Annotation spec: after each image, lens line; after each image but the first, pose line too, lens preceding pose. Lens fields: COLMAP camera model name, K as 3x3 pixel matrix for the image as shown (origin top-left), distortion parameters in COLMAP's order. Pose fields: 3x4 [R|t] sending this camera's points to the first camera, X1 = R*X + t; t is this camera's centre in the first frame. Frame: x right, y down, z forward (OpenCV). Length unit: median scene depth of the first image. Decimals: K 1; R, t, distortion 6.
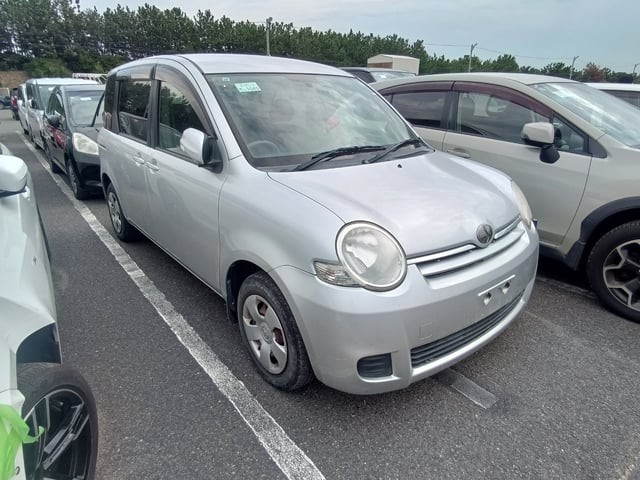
lens RADIAL K [[400.3, 0, 316.4], [0, 400.3, 239.0], [0, 0, 1]] dist [-0.008236, 0.003948]
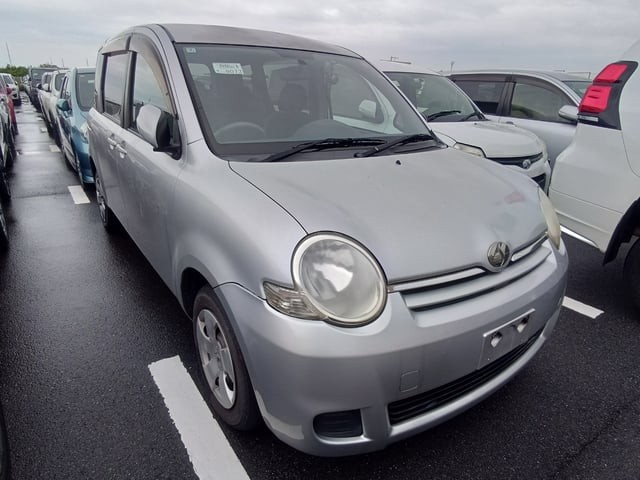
lens RADIAL K [[400.3, 0, 322.9], [0, 400.3, 240.1], [0, 0, 1]] dist [-0.008236, 0.003948]
pose [[0.997692, 0.056453, -0.037732, 0.110920], [-0.055908, 0.998318, 0.015346, -0.034391], [0.038535, -0.013202, 0.999170, 0.216790]]
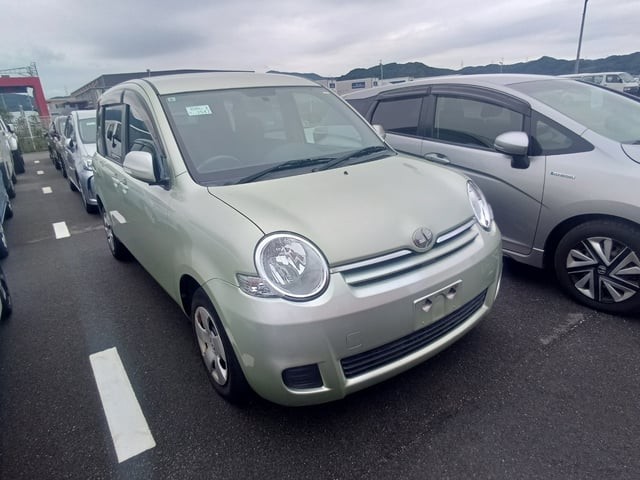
lens RADIAL K [[400.3, 0, 312.3], [0, 400.3, 242.9], [0, 0, 1]] dist [-0.008236, 0.003948]
pose [[0.996126, -0.042071, -0.077216, 0.228675], [0.040772, 0.999001, -0.018317, 0.005004], [0.077909, 0.015098, 0.996846, 0.012384]]
